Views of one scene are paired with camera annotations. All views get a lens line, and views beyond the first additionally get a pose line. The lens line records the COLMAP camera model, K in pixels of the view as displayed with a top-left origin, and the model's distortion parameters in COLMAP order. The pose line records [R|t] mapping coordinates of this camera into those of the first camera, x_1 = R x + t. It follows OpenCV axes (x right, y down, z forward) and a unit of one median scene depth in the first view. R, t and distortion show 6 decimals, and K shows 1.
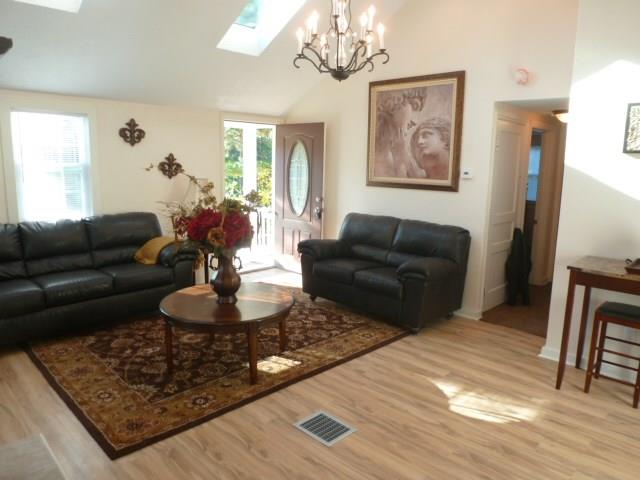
lens RADIAL K [[459.5, 0, 320.0], [0, 459.5, 240.0], [0, 0, 1]] dist [-0.097395, 0.055841]
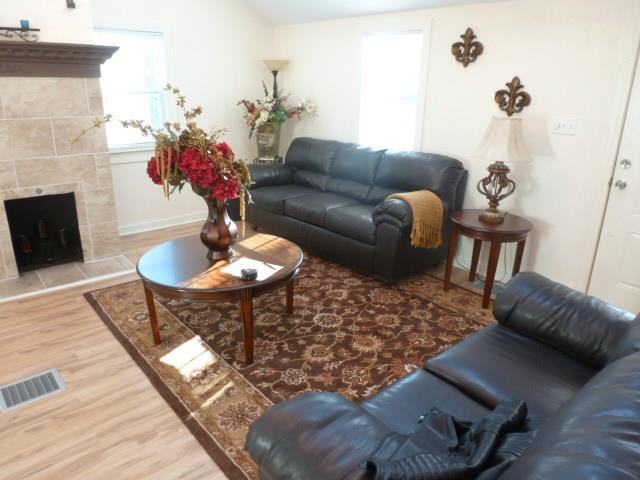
lens RADIAL K [[459.5, 0, 320.0], [0, 459.5, 240.0], [0, 0, 1]] dist [-0.097395, 0.055841]
pose [[-0.063009, 0.302574, -0.951041, 0.471782], [-0.191387, 0.931585, 0.309064, -0.152770], [0.979490, 0.201490, -0.000790, 0.999603]]
